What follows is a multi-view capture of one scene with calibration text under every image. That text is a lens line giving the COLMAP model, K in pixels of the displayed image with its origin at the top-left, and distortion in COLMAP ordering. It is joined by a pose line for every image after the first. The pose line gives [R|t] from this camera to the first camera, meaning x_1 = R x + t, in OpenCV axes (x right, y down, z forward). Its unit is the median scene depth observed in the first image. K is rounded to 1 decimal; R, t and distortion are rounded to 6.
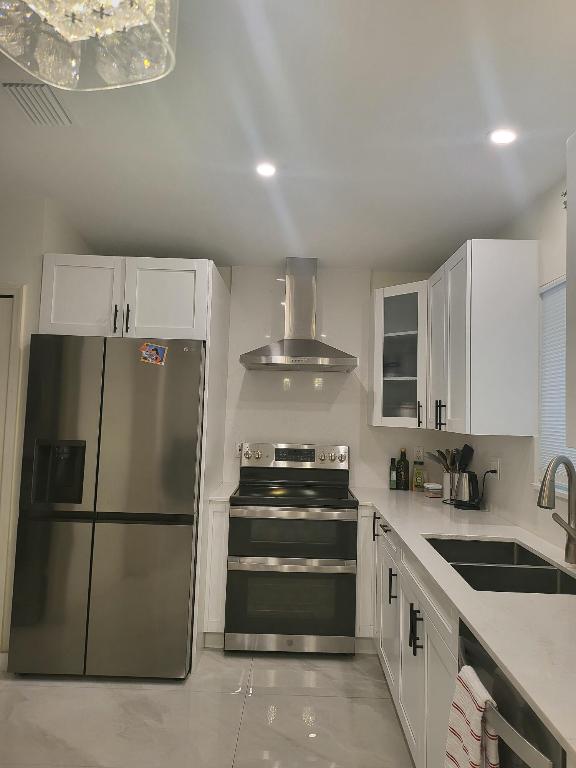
lens RADIAL K [[530.1, 0, 298.6], [0, 530.1, 376.0], [0, 0, 1]] dist [0.043939, -0.038917]
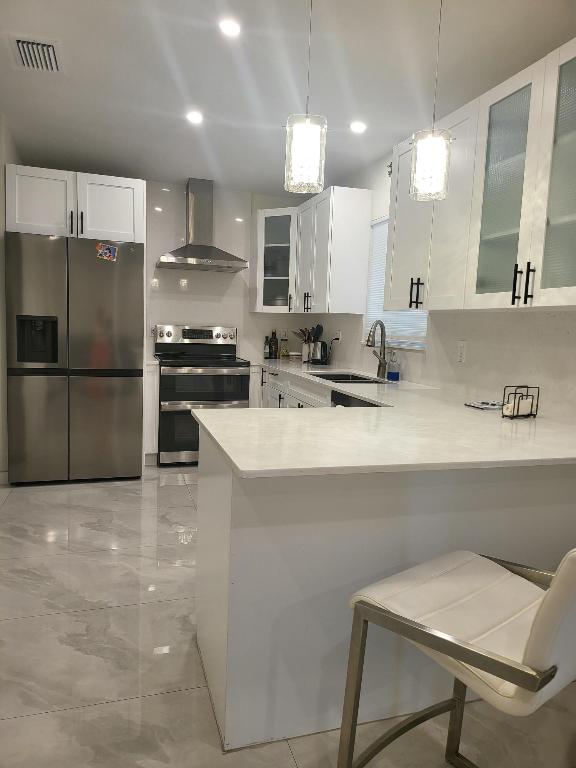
lens RADIAL K [[530.1, 0, 287.2], [0, 530.1, 383.8], [0, 0, 1]] dist [0.043939, -0.038917]
pose [[0.954178, -0.028531, 0.297875, -0.241332], [-0.027907, 0.982621, 0.183513, 0.024325], [-0.297934, -0.183417, 0.936800, -0.439827]]
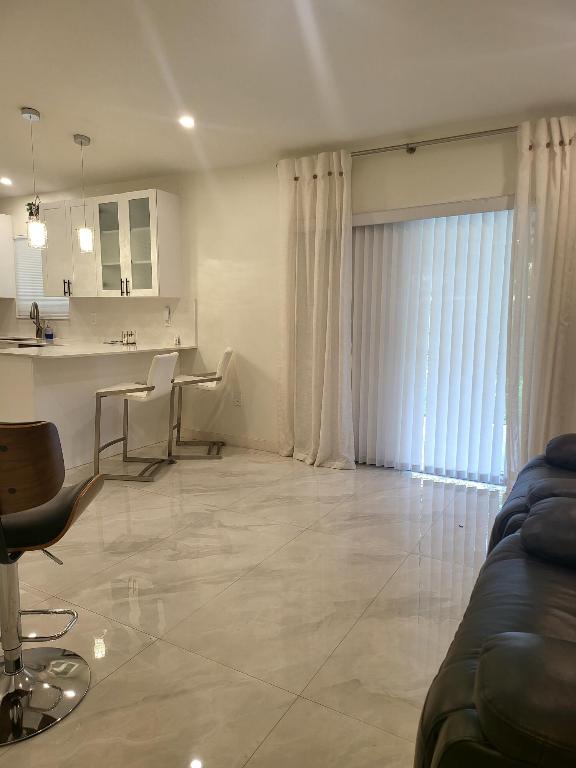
lens RADIAL K [[530.1, 0, 289.5], [0, 530.1, 382.6], [0, 0, 1]] dist [0.043939, -0.038917]
pose [[0.485984, -0.139324, 0.862791, -0.953475], [-0.055067, 0.980369, 0.189328, -0.034477], [-0.872231, -0.139521, 0.468771, -1.114603]]
